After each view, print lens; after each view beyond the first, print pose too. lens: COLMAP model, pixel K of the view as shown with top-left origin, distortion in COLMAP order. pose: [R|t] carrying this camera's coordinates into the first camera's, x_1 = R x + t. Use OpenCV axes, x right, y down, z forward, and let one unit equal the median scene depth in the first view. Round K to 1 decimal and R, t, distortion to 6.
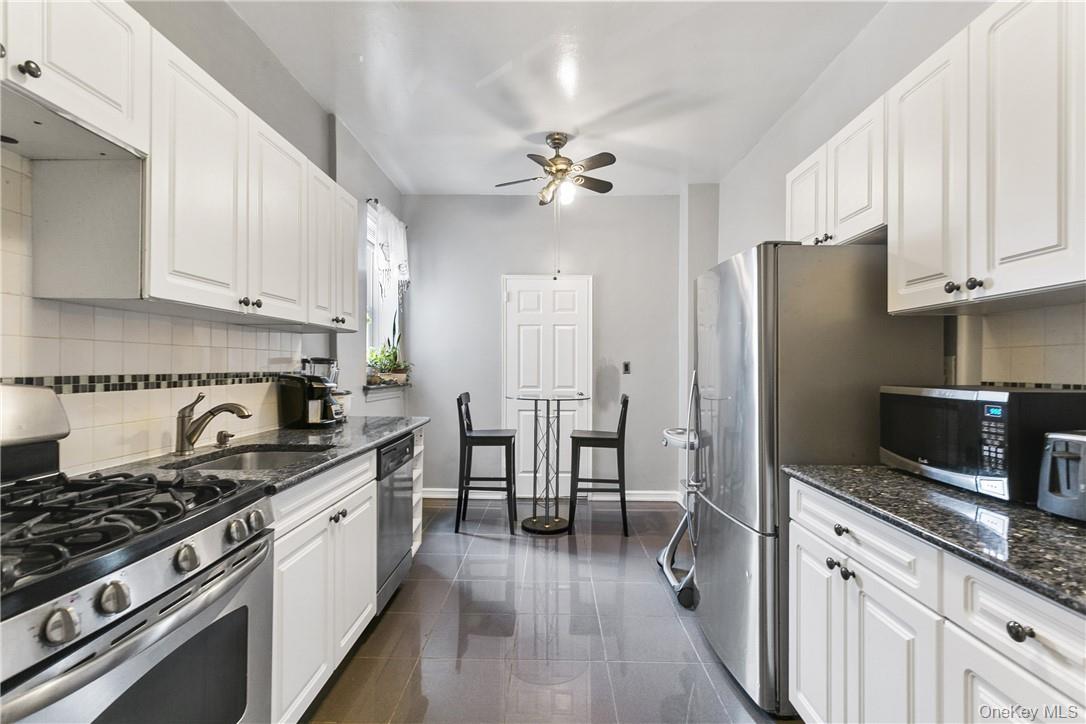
lens RADIAL K [[516.2, 0, 542.2], [0, 516.2, 360.3], [0, 0, 1]] dist [0.002803, 0.001454]
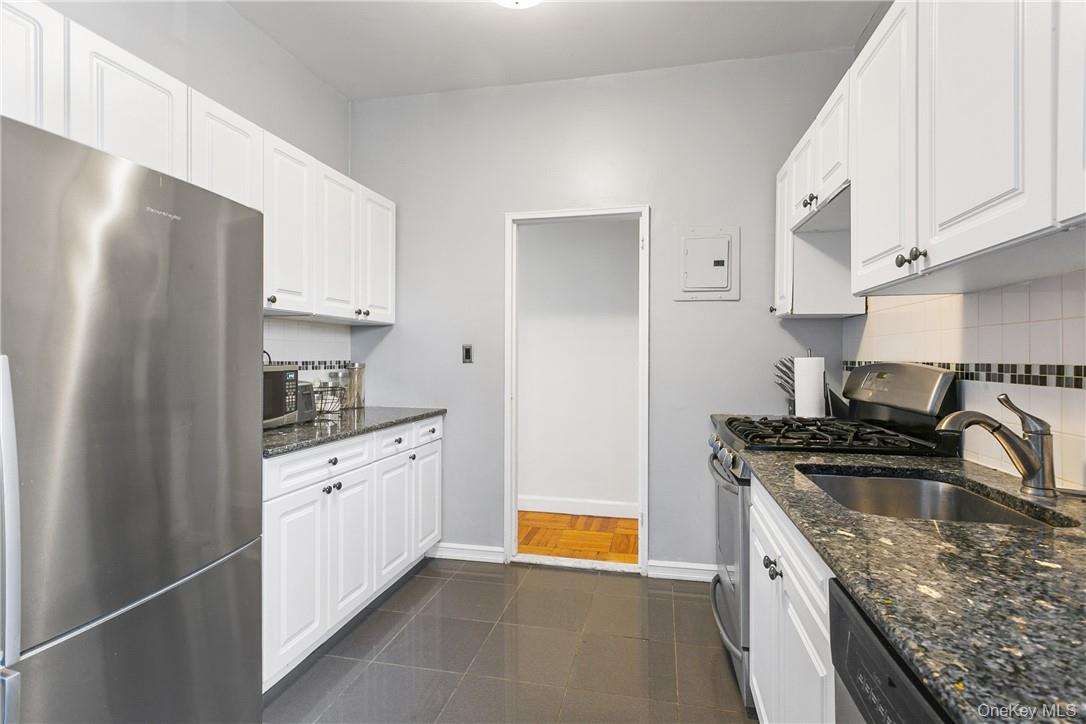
lens RADIAL K [[516.2, 0, 542.2], [0, 516.2, 360.3], [0, 0, 1]] dist [0.002803, 0.001454]
pose [[-0.978742, -0.008491, 0.204917, -0.164126], [-0.009342, 0.999951, -0.003183, 0.020180], [-0.204880, -0.005030, -0.978774, 1.231850]]
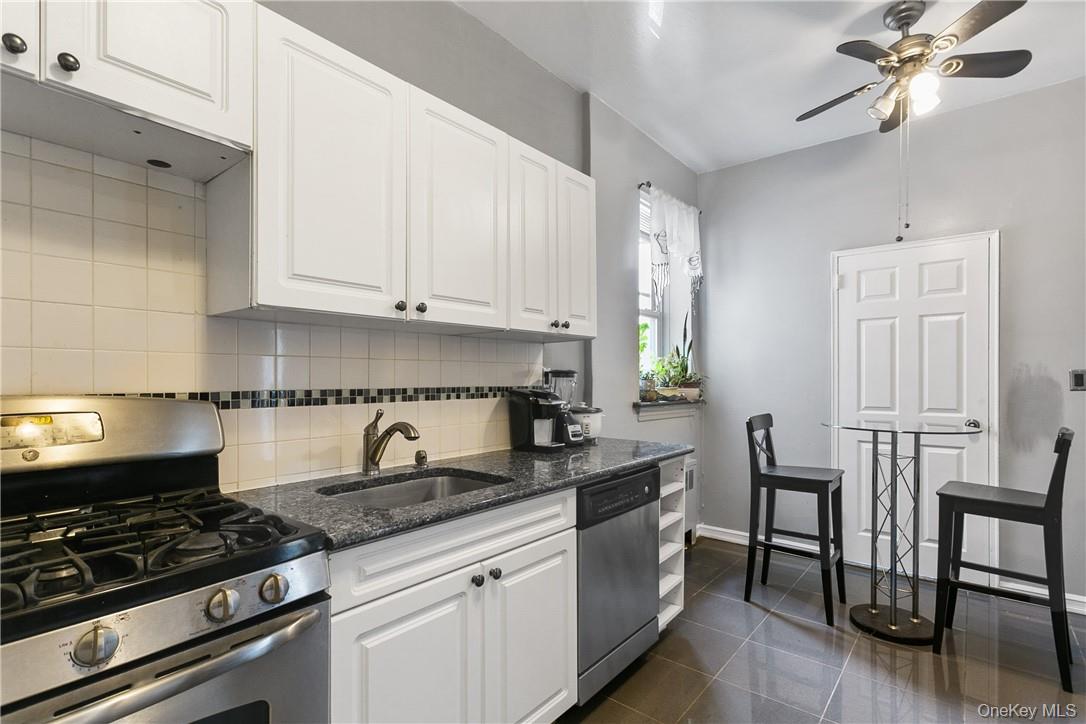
lens RADIAL K [[520.2, 0, 543.2], [0, 520.2, 378.3], [0, 0, 1]] dist [0.003583, 0.001399]
pose [[0.783409, -0.004635, -0.621489, 0.105108], [0.011276, 0.999914, 0.006757, 0.002772], [0.621404, -0.012301, 0.783394, 0.319459]]
